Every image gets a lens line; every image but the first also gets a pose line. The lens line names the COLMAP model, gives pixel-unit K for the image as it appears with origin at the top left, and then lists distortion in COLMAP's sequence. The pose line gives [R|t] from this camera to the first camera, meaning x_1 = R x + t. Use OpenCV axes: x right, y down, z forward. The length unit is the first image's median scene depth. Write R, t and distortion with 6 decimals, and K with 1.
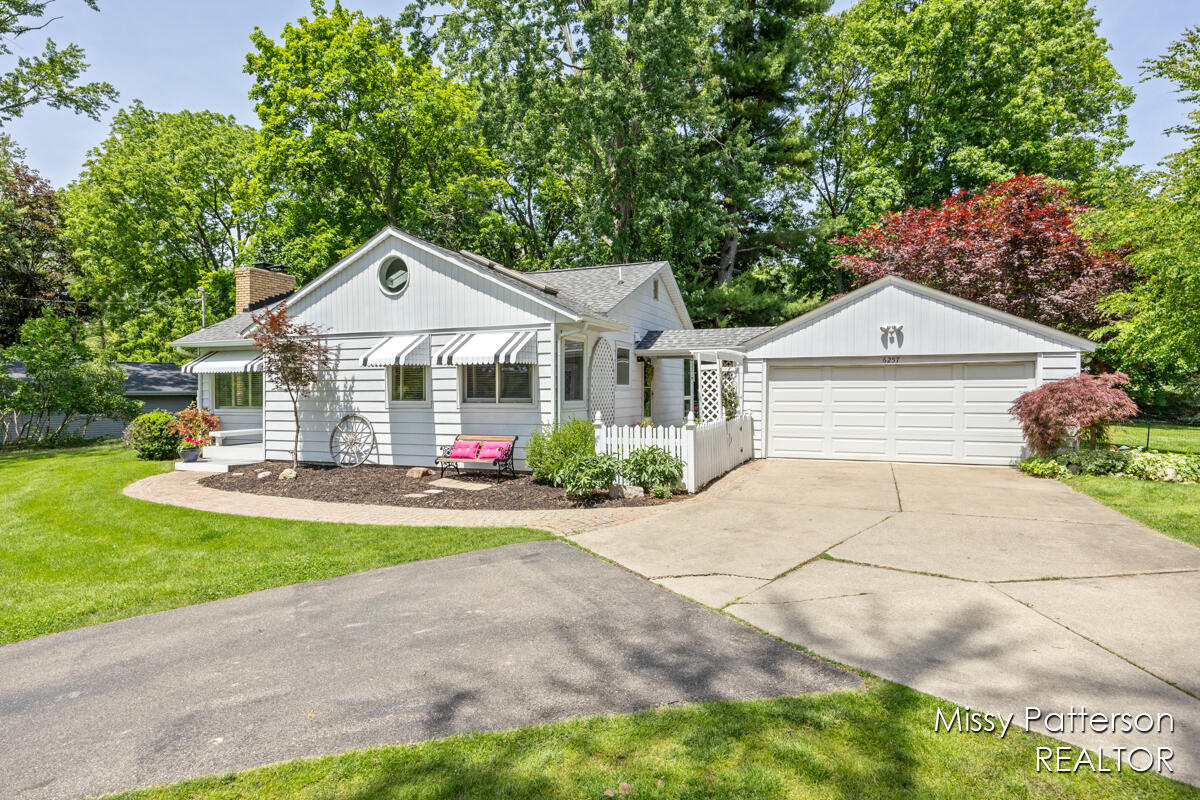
lens RADIAL K [[664.4, 0, 587.9], [0, 664.4, 375.9], [0, 0, 1]] dist [-0.003874, 0.001356]
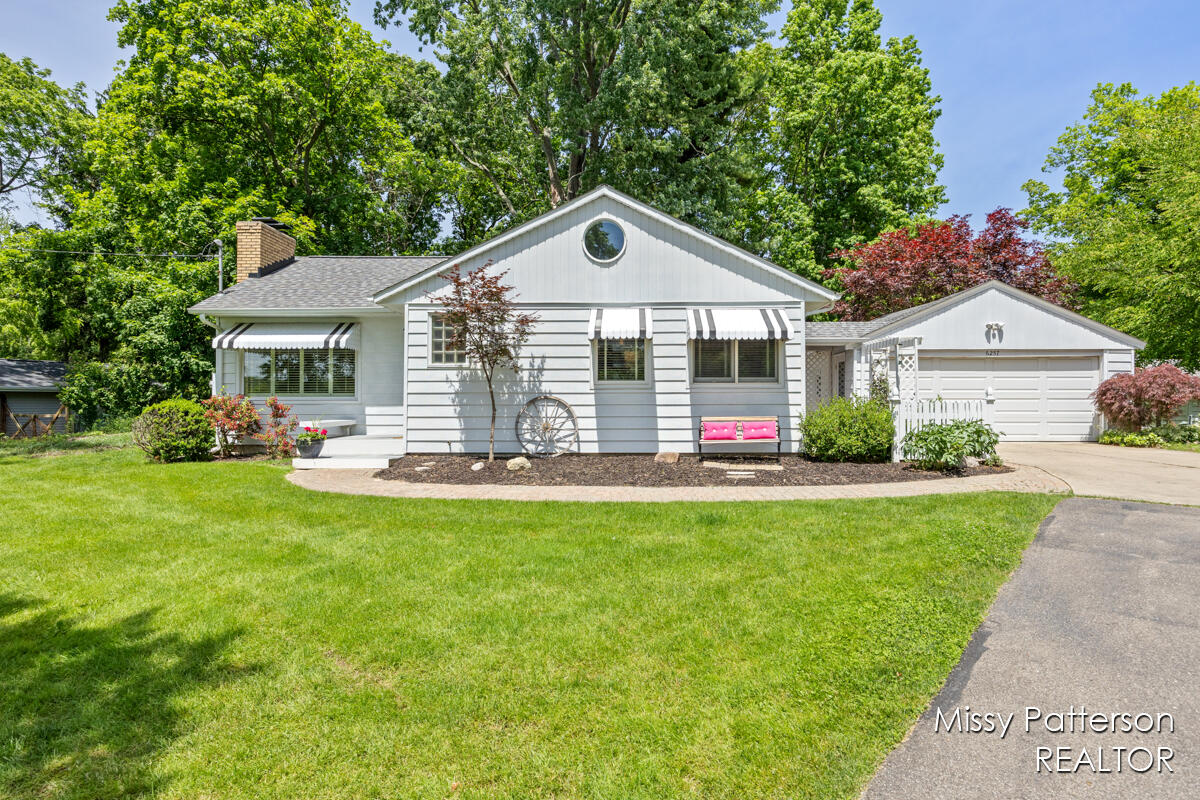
lens RADIAL K [[664.4, 0, 592.0], [0, 664.4, 374.6], [0, 0, 1]] dist [-0.003874, 0.001356]
pose [[0.934999, 0.019965, 0.354089, -0.617410], [-0.012588, 0.999653, -0.023126, 0.049936], [-0.354428, 0.017165, 0.934926, 0.169541]]
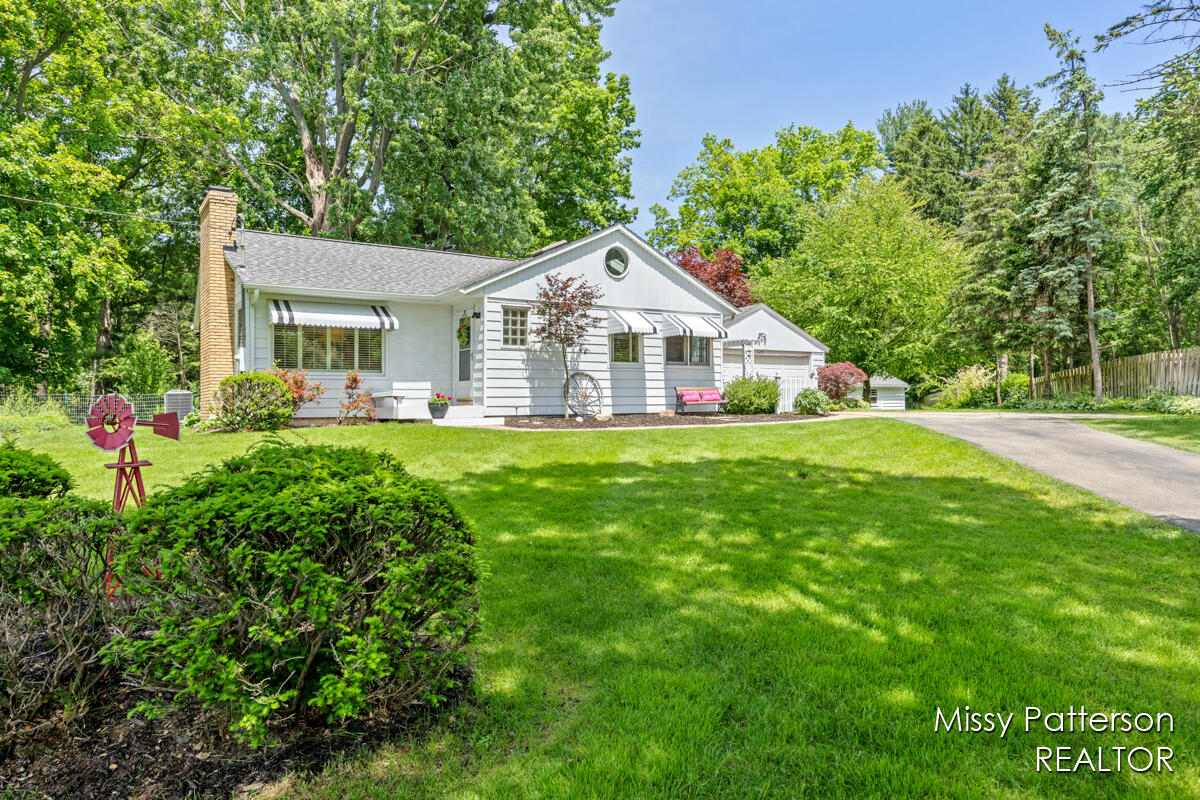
lens RADIAL K [[797.7, 0, 599.9], [0, 797.7, 402.4], [0, 0, 1]] dist [0.007803, 0.000585]
pose [[0.558633, 0.003755, 0.829407, -1.540700], [-0.010588, 0.999941, 0.002604, 0.109134], [-0.829348, -0.010236, 0.558639, 0.184078]]
